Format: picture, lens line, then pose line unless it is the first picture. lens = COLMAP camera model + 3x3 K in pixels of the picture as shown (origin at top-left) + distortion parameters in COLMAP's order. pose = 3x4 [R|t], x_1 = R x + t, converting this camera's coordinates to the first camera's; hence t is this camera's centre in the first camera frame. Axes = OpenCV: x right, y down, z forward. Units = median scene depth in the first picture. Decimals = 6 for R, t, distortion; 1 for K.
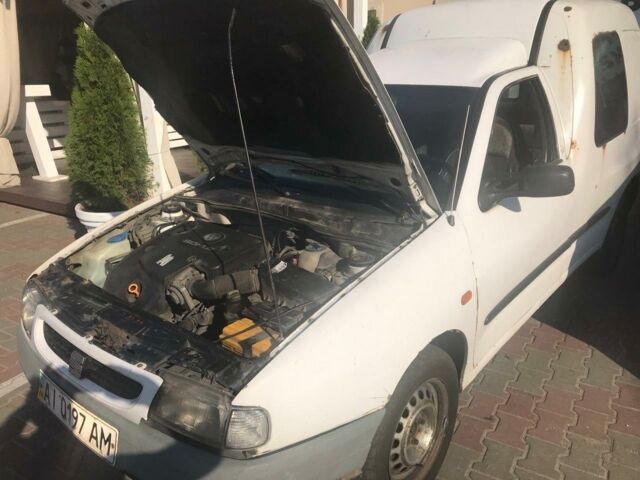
lens RADIAL K [[520.9, 0, 320.0], [0, 520.9, 240.0], [0, 0, 1]] dist [0.035519, -0.001198]
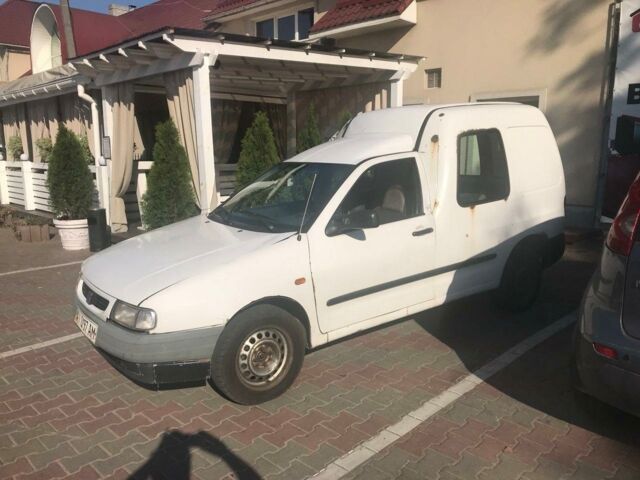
lens RADIAL K [[520.9, 0, 320.0], [0, 520.9, 240.0], [0, 0, 1]] dist [0.035519, -0.001198]
pose [[0.974614, 0.046026, -0.219111, 0.473831], [-0.077206, 0.987704, -0.135941, 0.135250], [0.210160, 0.149407, 0.966183, -0.439881]]
